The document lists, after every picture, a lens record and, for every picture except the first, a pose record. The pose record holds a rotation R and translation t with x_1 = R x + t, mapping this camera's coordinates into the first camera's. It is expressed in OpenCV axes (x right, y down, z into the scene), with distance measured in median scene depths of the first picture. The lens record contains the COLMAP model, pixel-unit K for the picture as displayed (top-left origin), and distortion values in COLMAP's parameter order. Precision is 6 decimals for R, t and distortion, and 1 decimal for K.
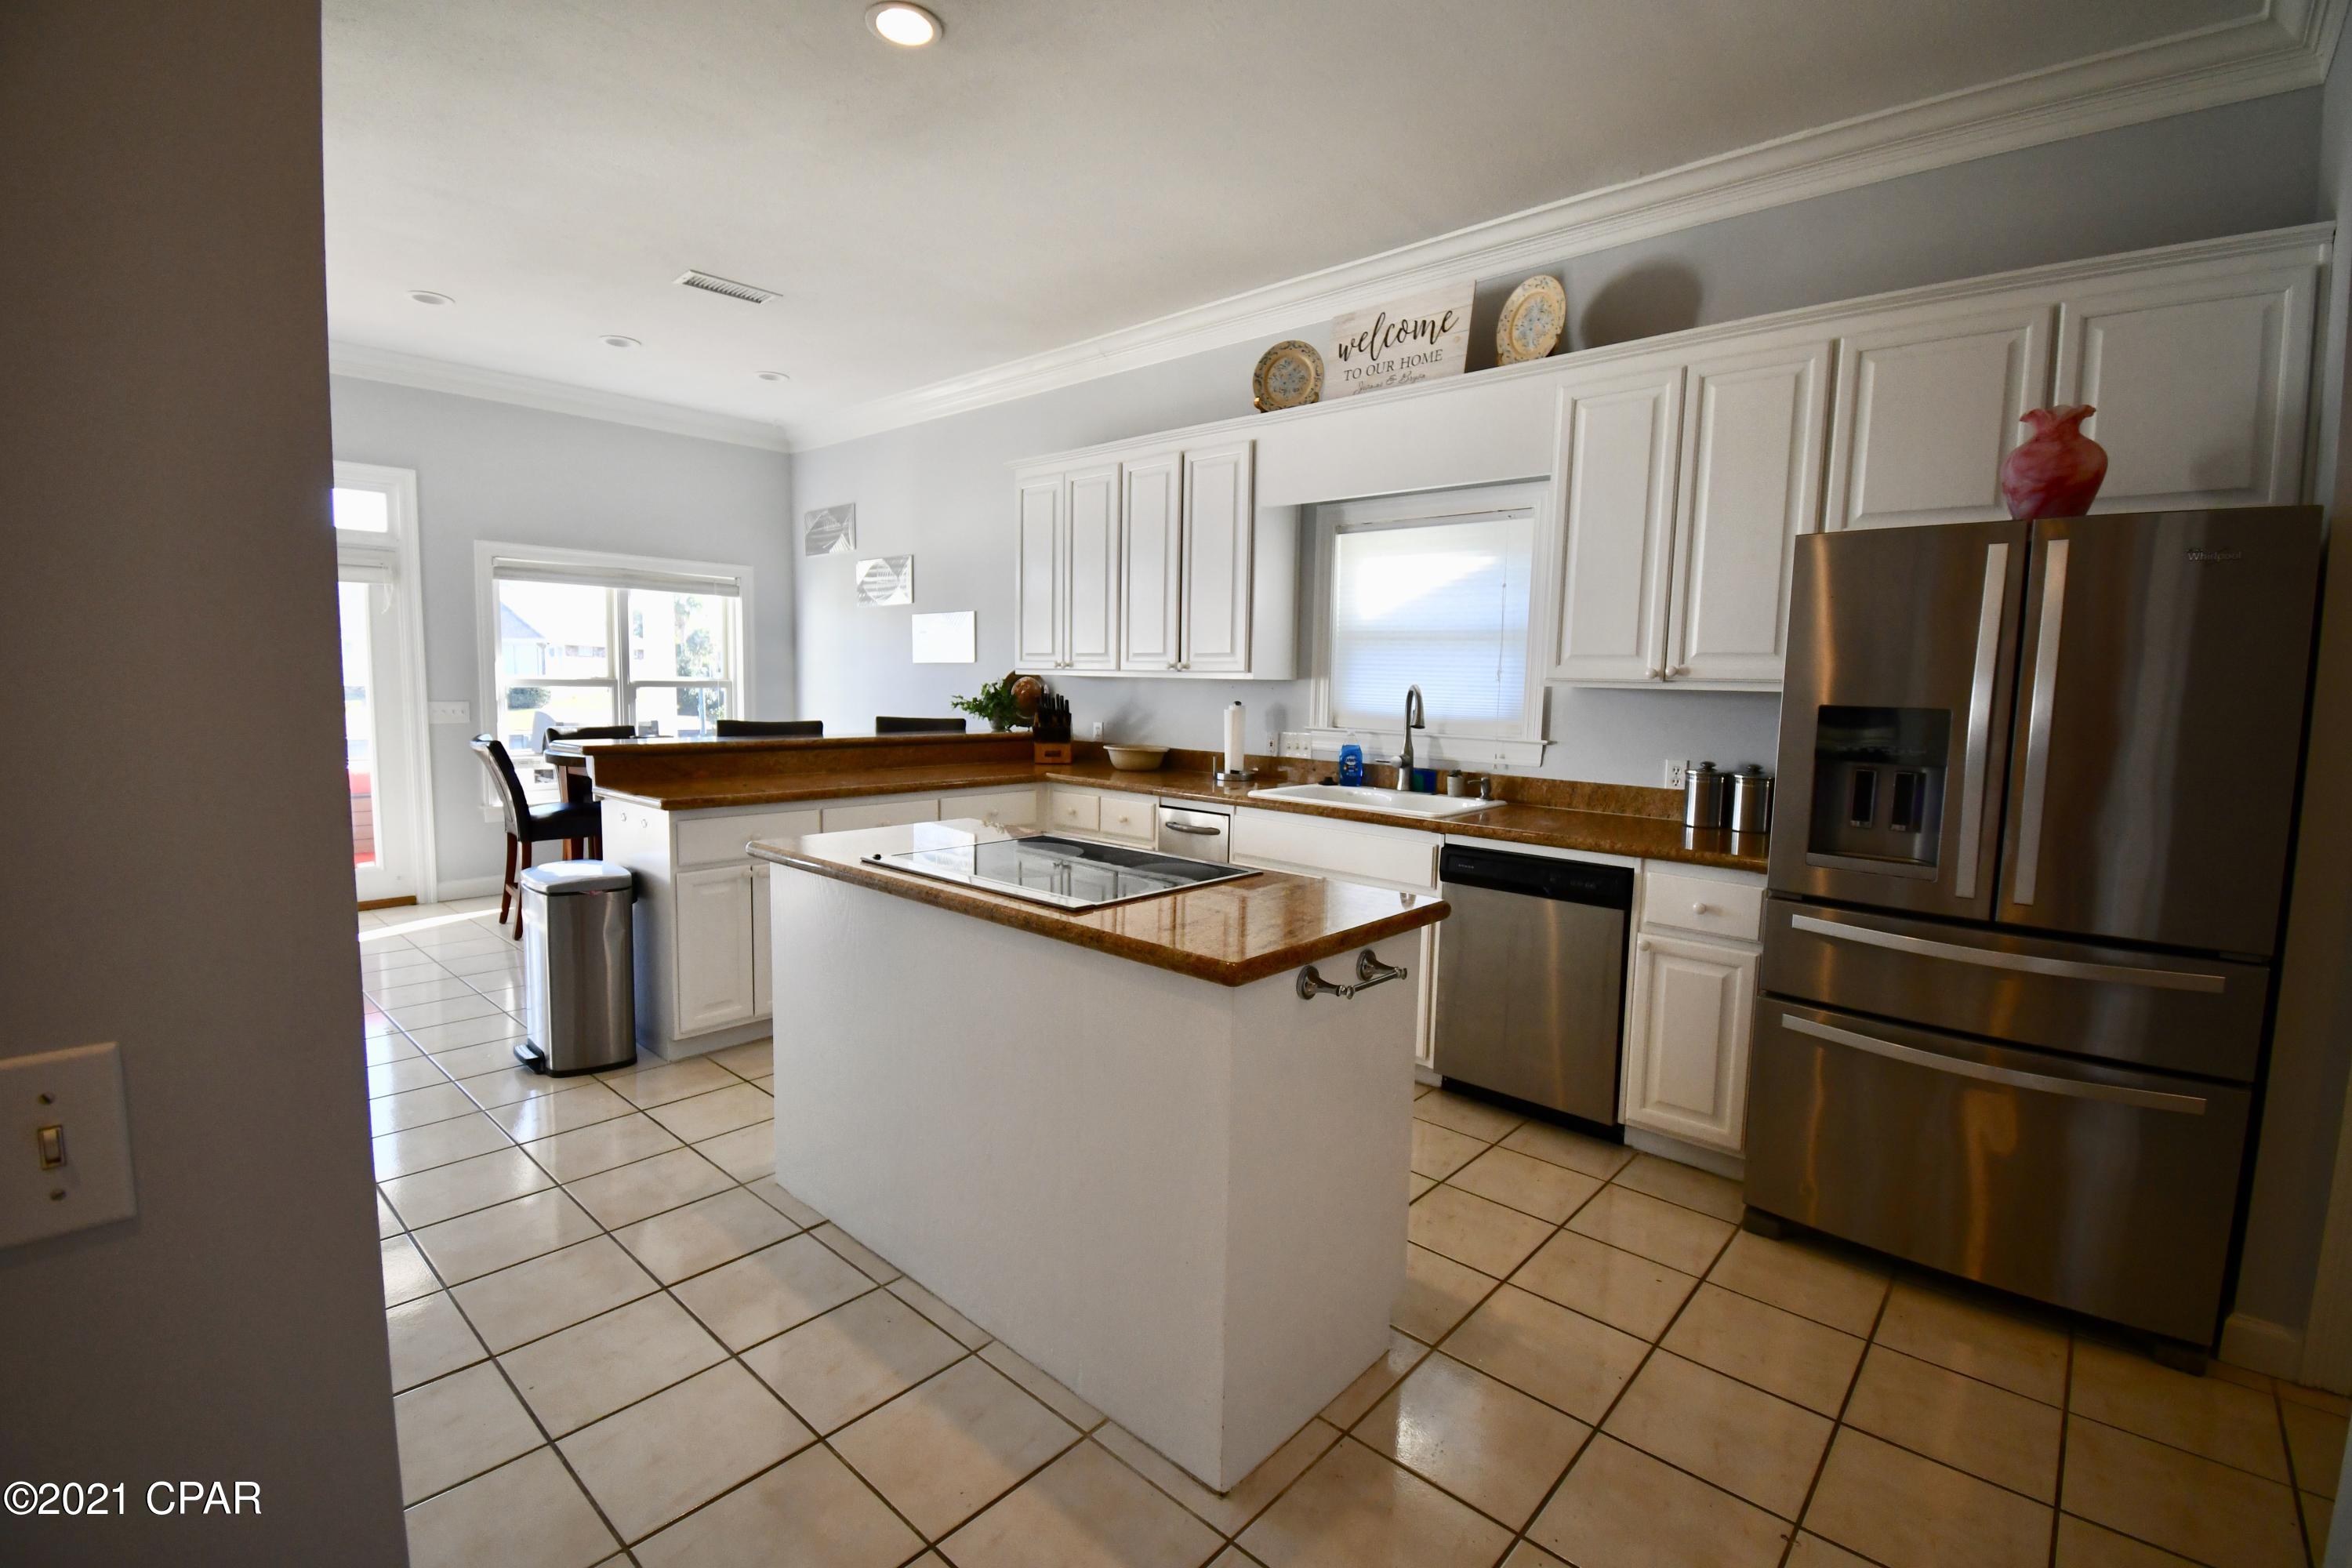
lens RADIAL K [[1037.8, 0, 1187.6], [0, 1037.8, 776.1], [0, 0, 1]] dist [0.005747, -0.016523]
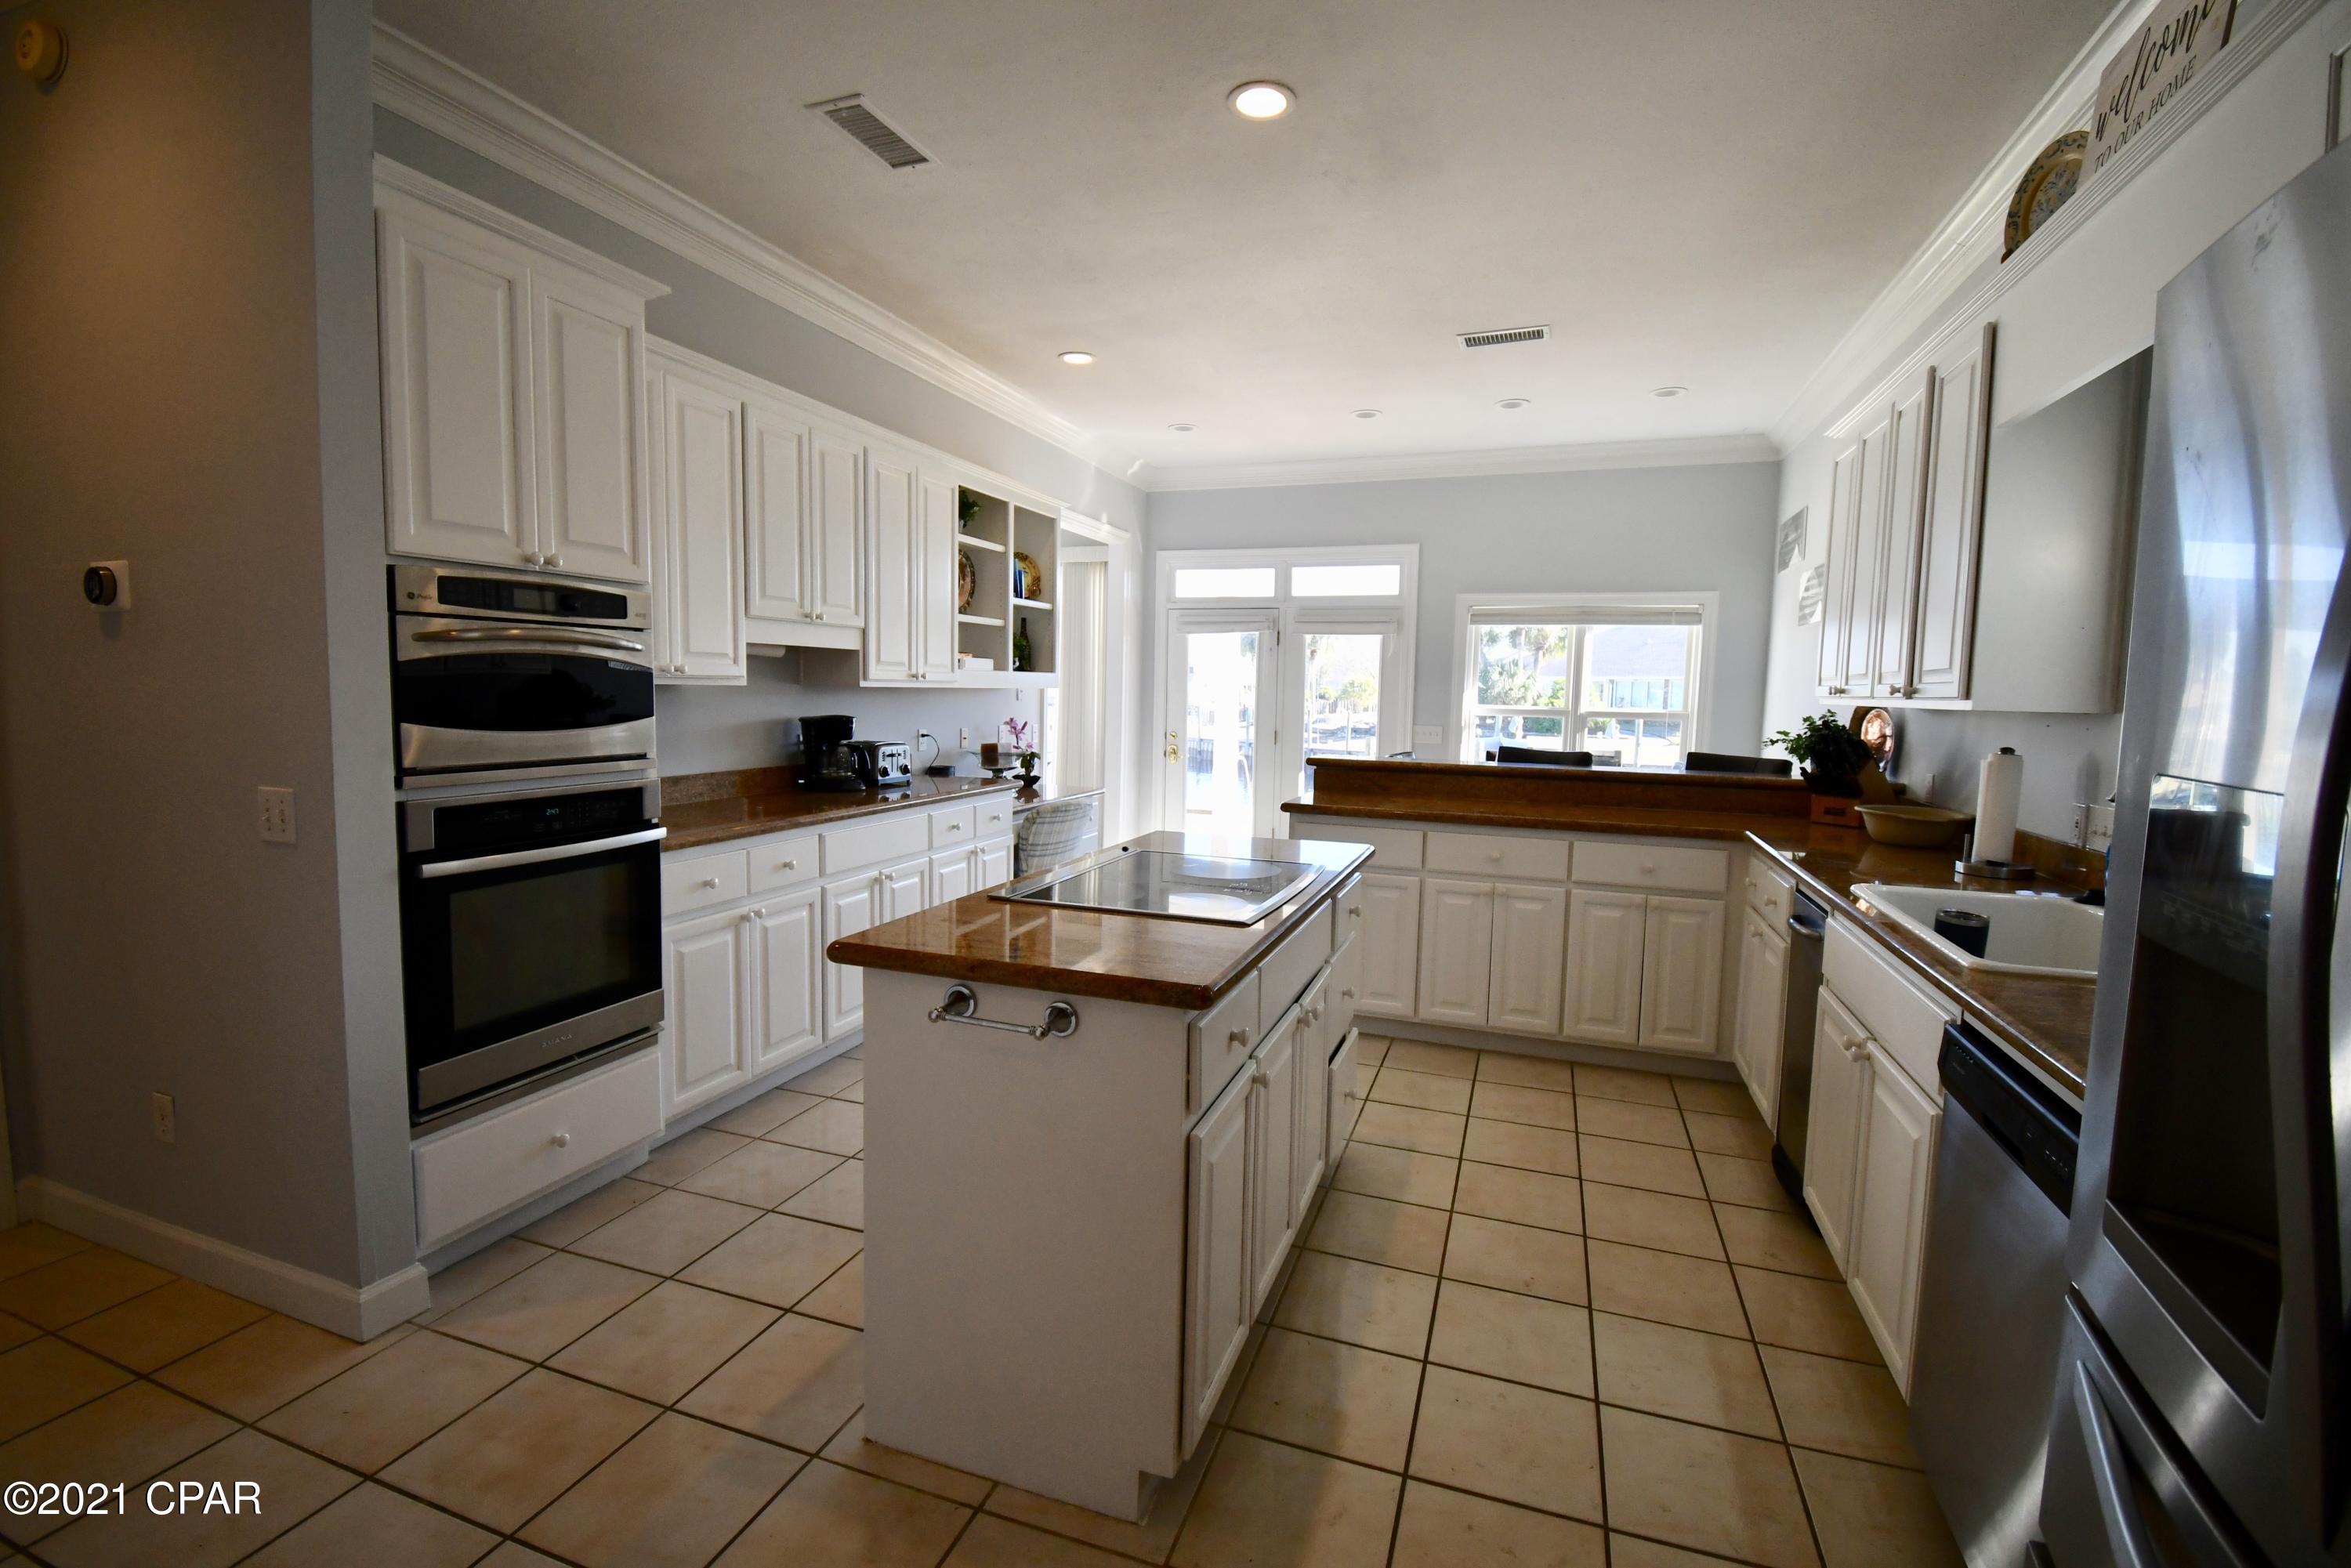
lens RADIAL K [[1037.3, 0, 1162.0], [0, 1037.3, 777.7], [0, 0, 1]] dist [0.005747, -0.016523]
pose [[0.383395, 0.068553, -0.921037, 0.309527], [-0.100415, 0.994424, 0.032216, -0.017763], [0.918109, 0.080134, 0.388141, 0.227440]]
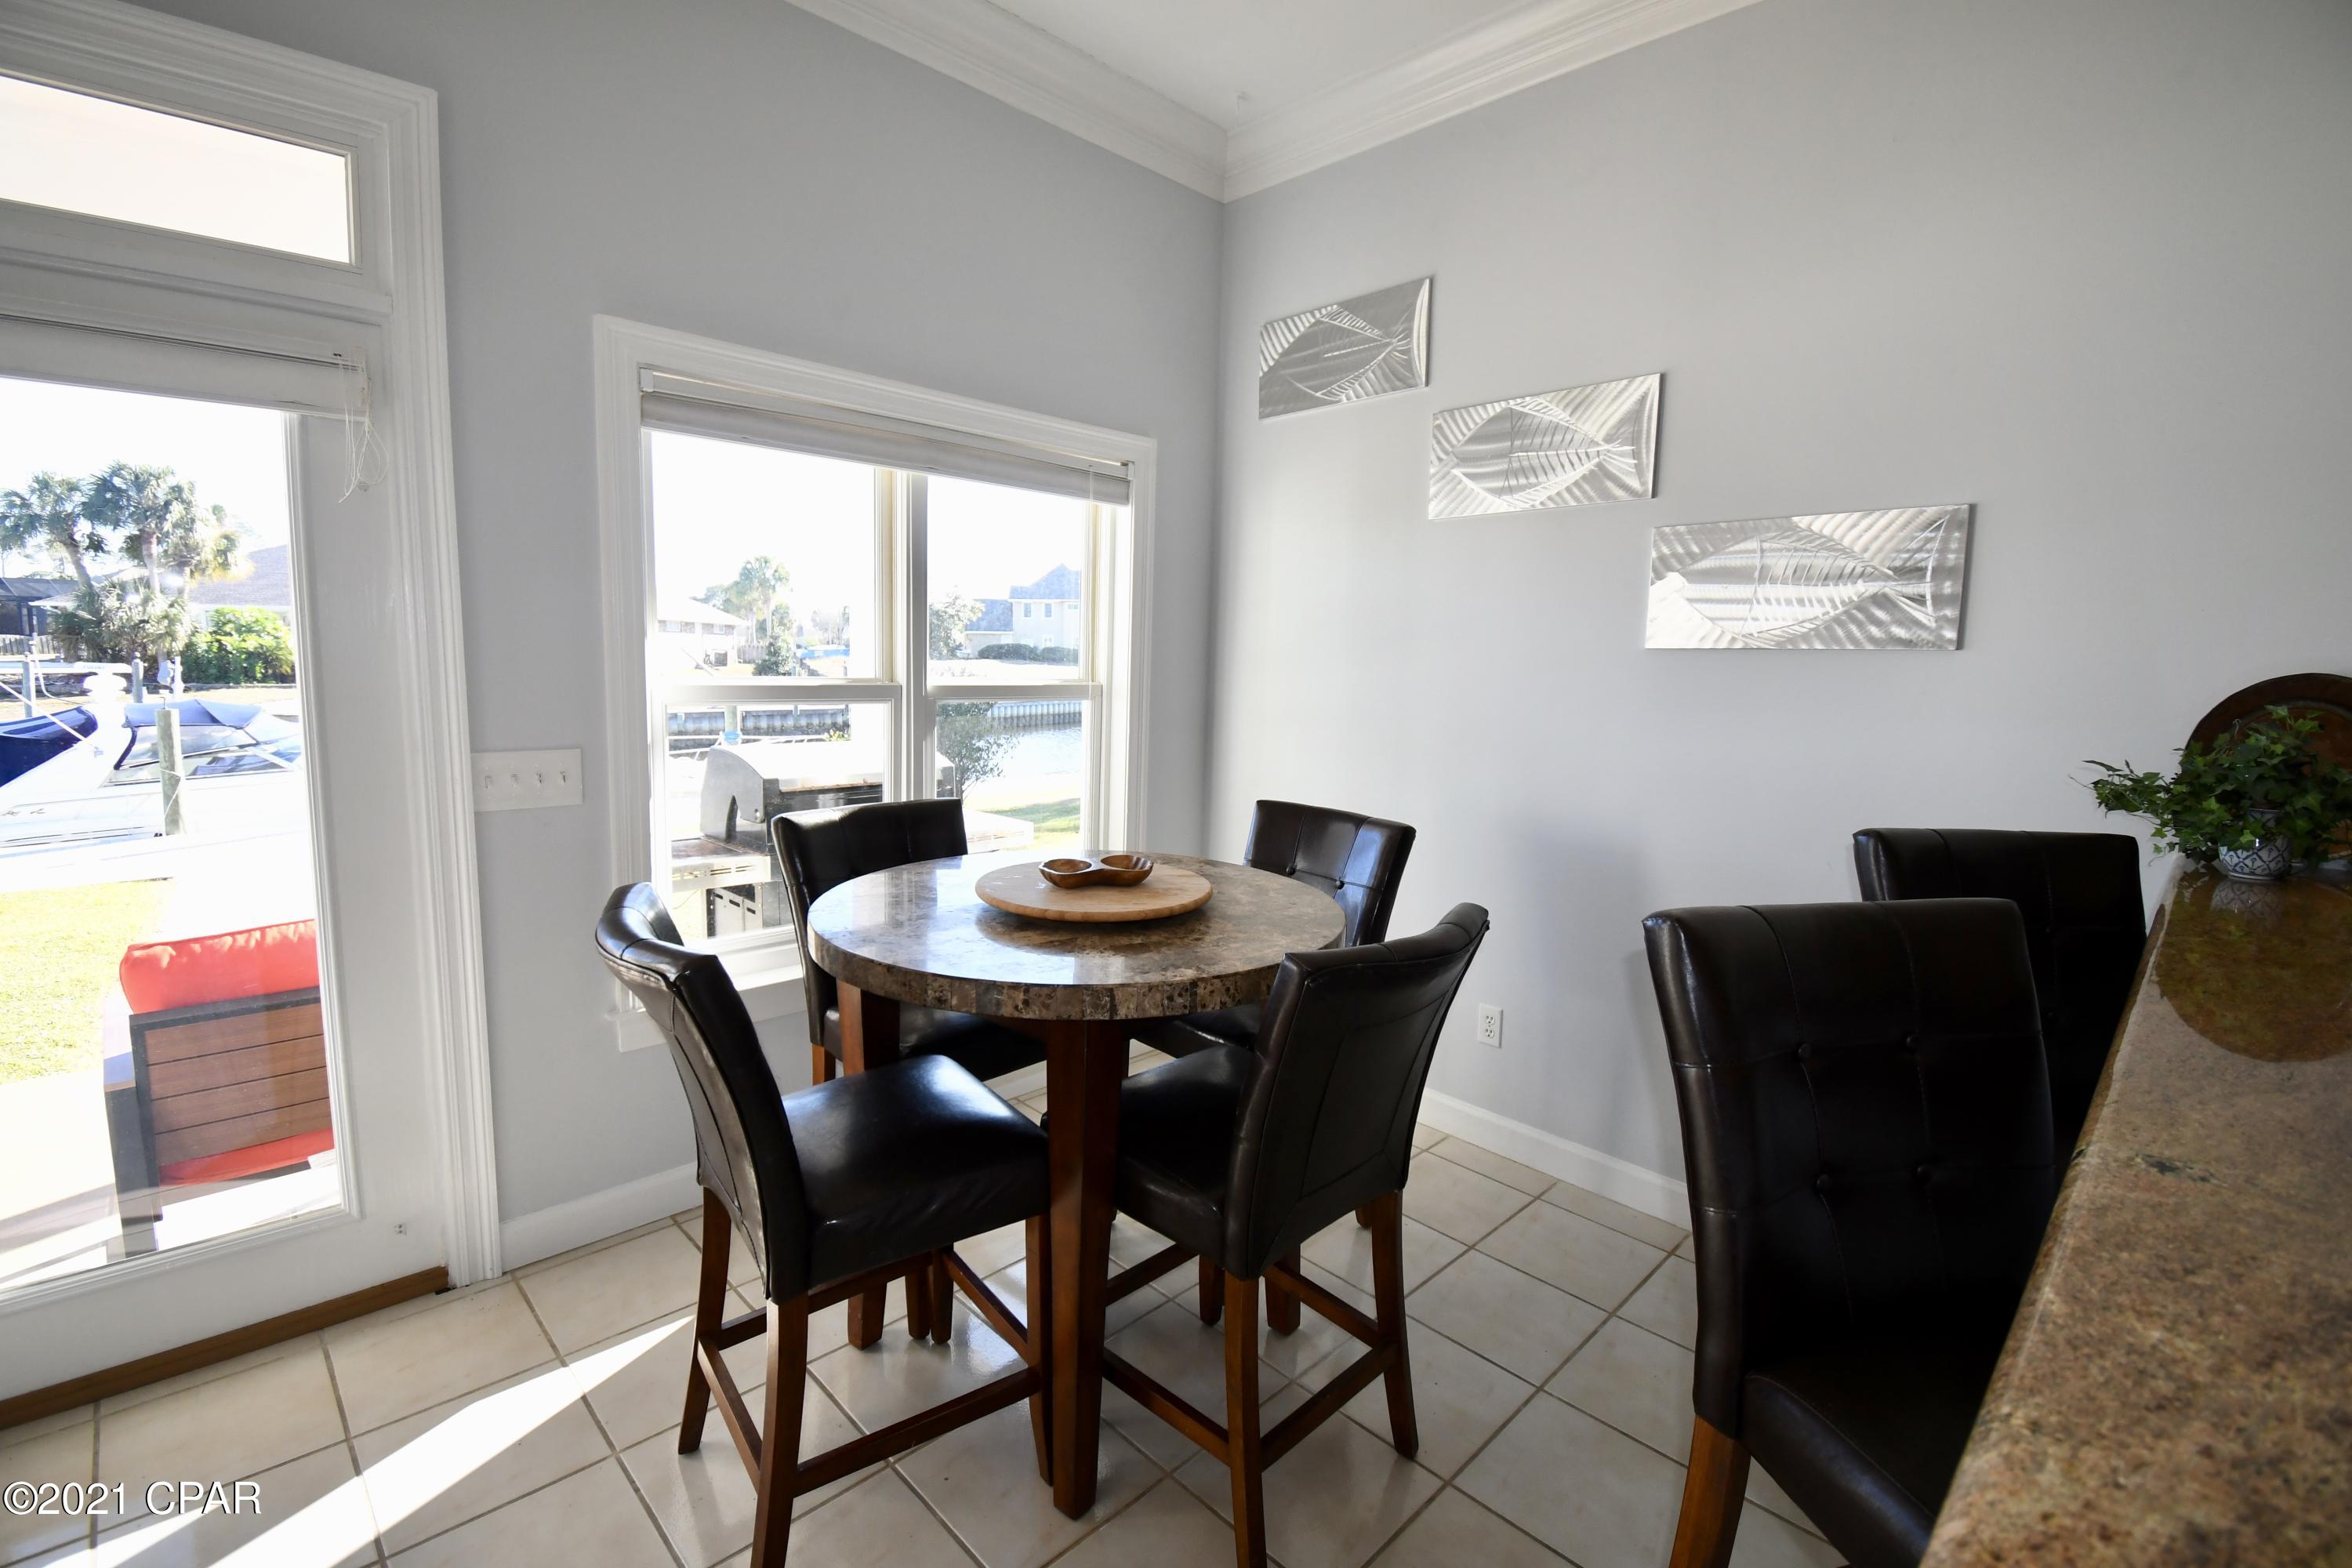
lens RADIAL K [[1037.8, 0, 1172.4], [0, 1037.8, 776.7], [0, 0, 1]] dist [0.005747, -0.016523]
pose [[0.998633, 0.011937, -0.050879, -0.457819], [-0.010785, 0.999681, 0.022852, -0.072699], [0.051136, -0.022272, 0.998443, 0.633066]]
